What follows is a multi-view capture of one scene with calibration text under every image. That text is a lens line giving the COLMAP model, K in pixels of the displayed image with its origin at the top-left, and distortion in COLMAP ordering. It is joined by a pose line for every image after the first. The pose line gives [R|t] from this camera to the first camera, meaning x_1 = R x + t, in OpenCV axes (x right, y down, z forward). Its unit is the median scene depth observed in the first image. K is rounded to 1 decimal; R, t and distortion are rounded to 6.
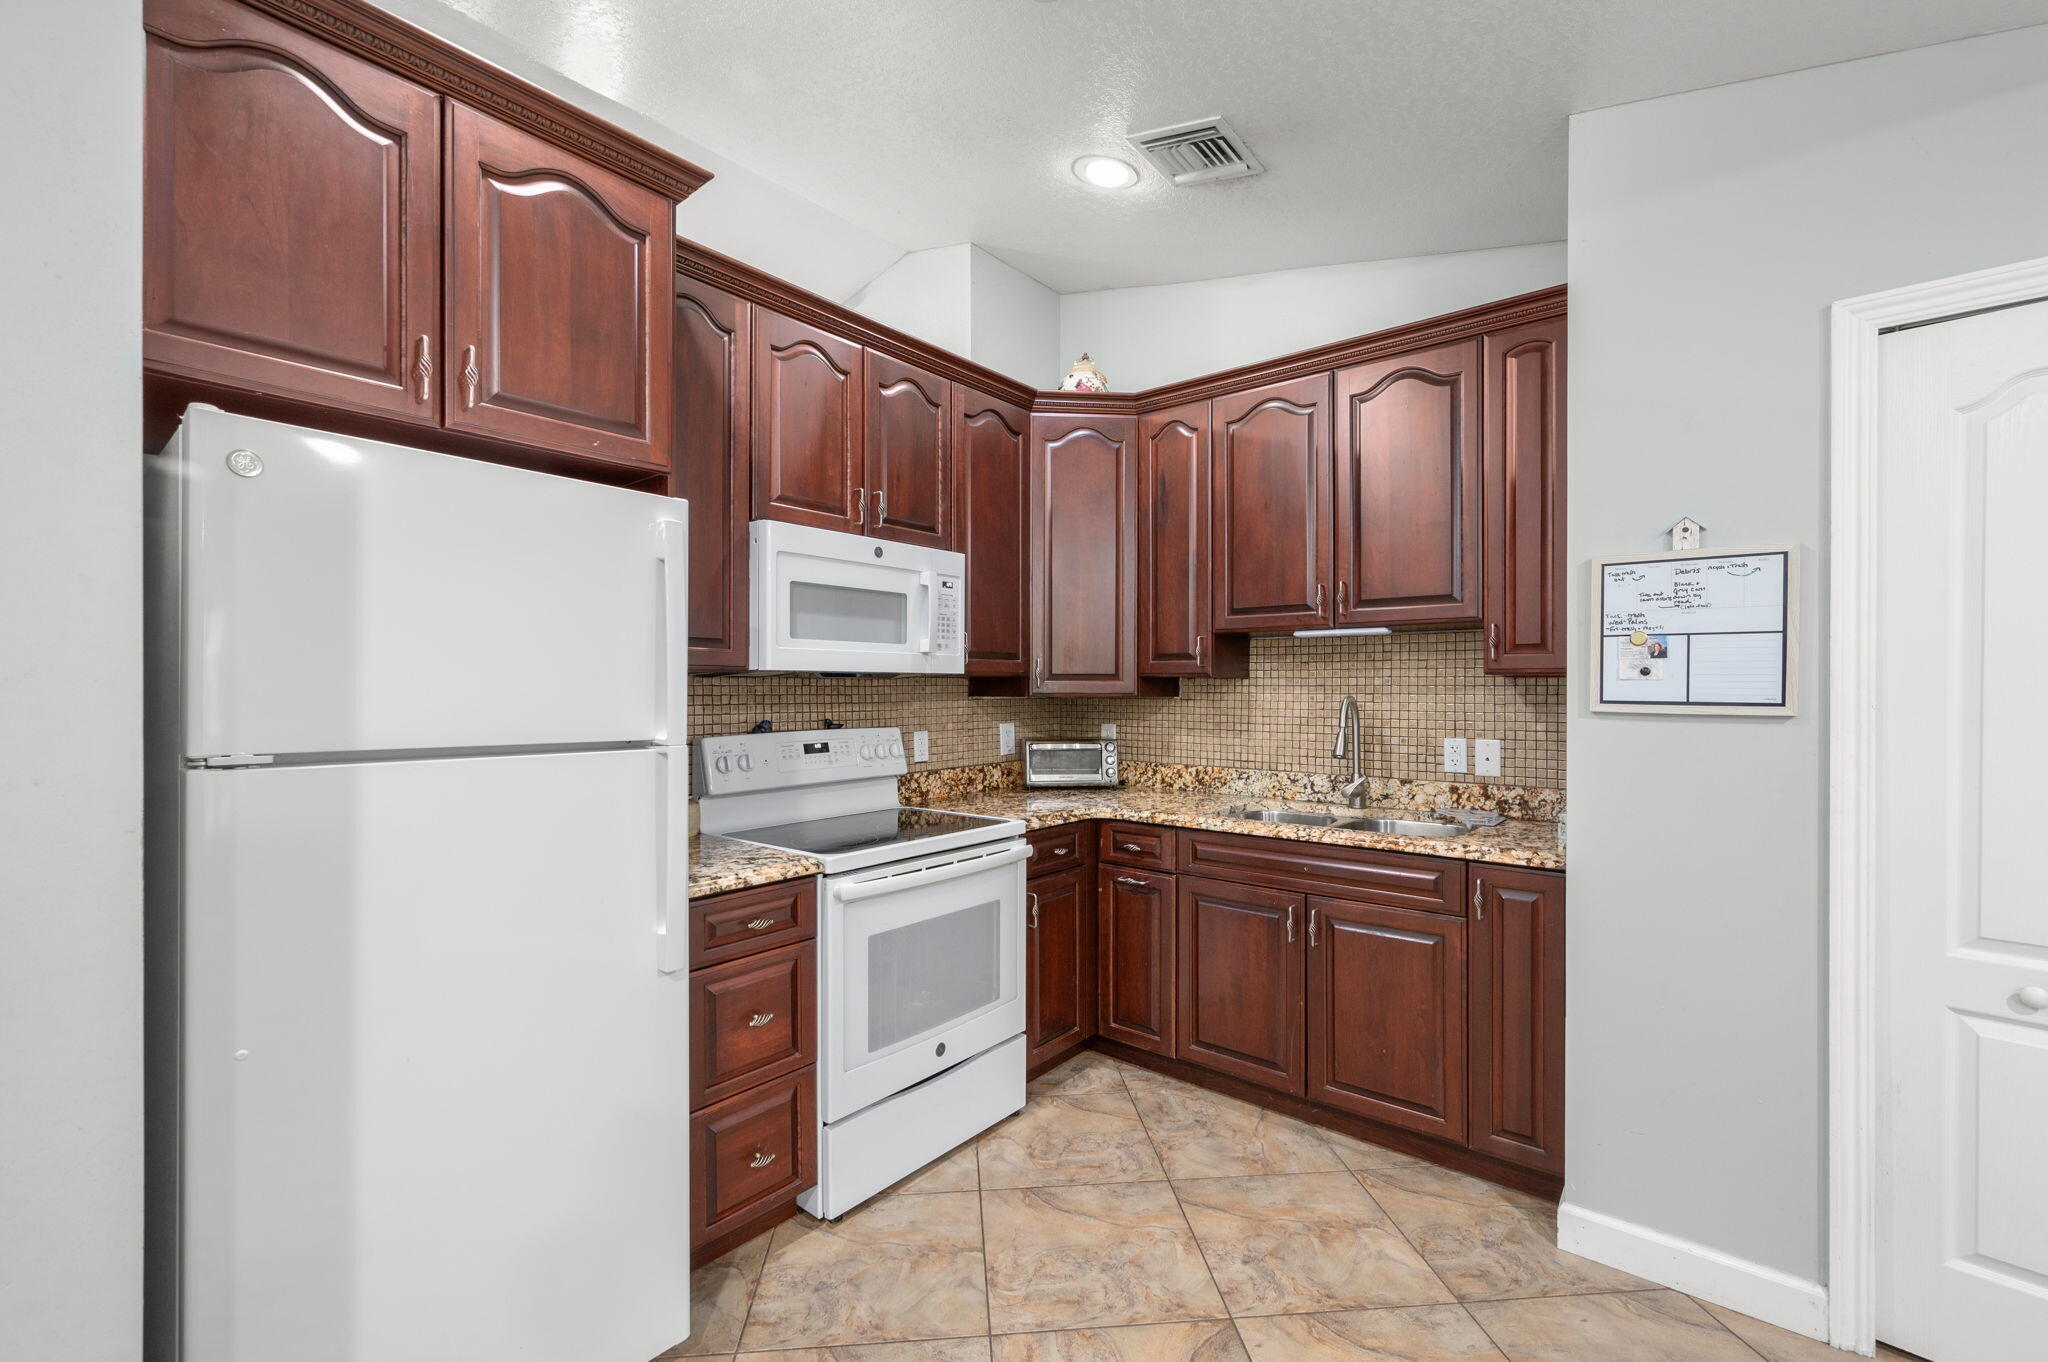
lens RADIAL K [[852.4, 0, 1024.0], [0, 852.4, 681.0], [0, 0, 1]] dist [0.000389, -0.000064]
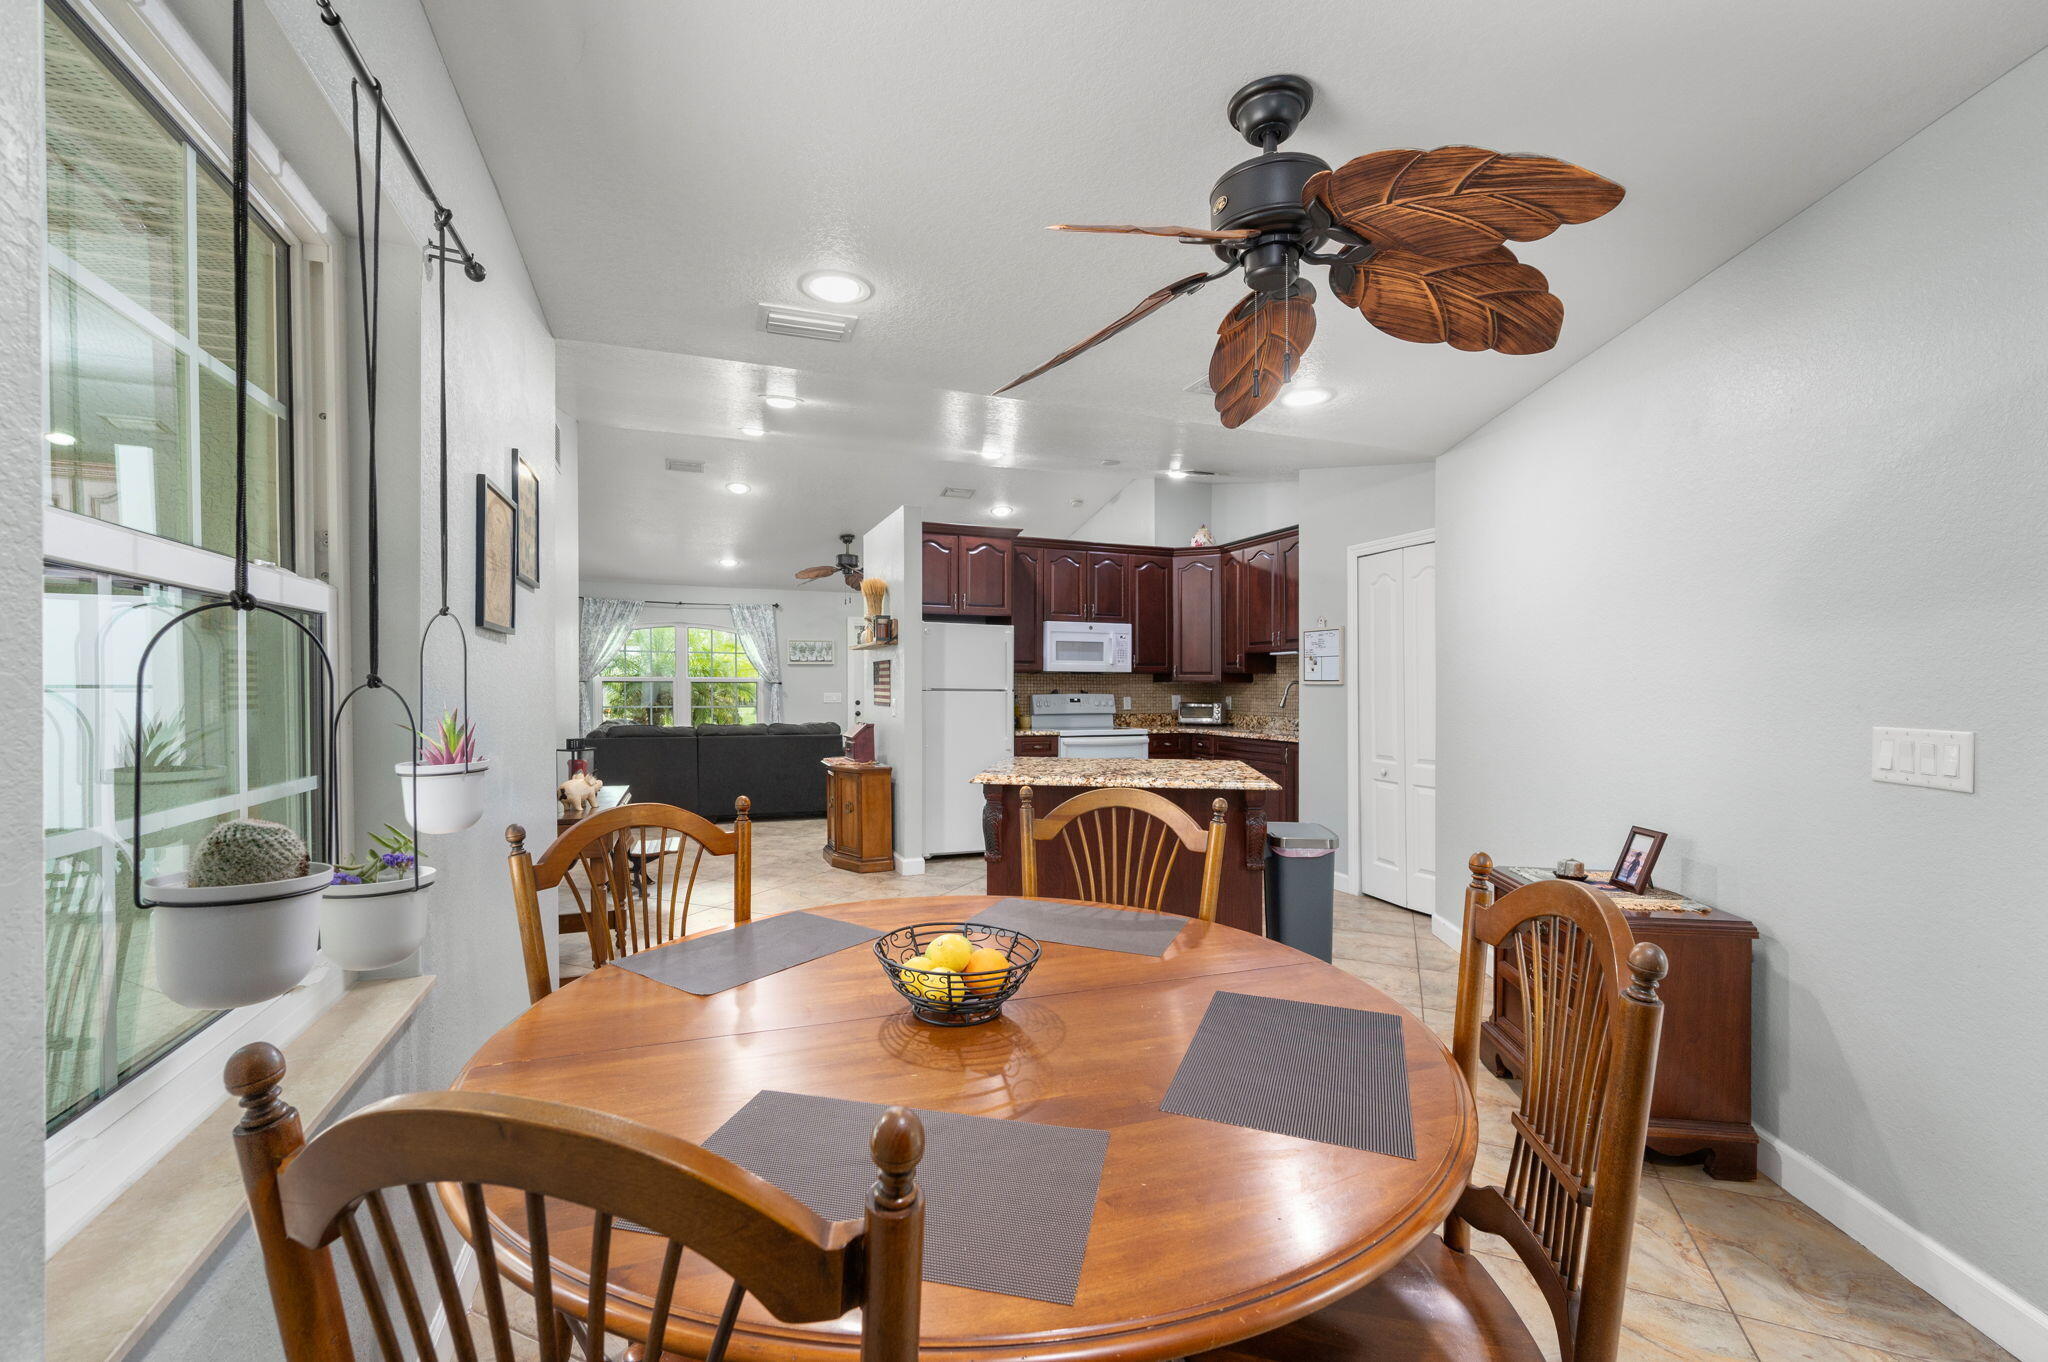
lens RADIAL K [[852.4, 0, 1024.0], [0, 852.4, 681.0], [0, 0, 1]] dist [0.000389, -0.000064]
pose [[0.873213, 0.000705, -0.487339, 0.981959], [-0.000631, 1.000000, 0.000317, 0.019760], [0.487339, 0.000031, 0.873213, -1.502829]]
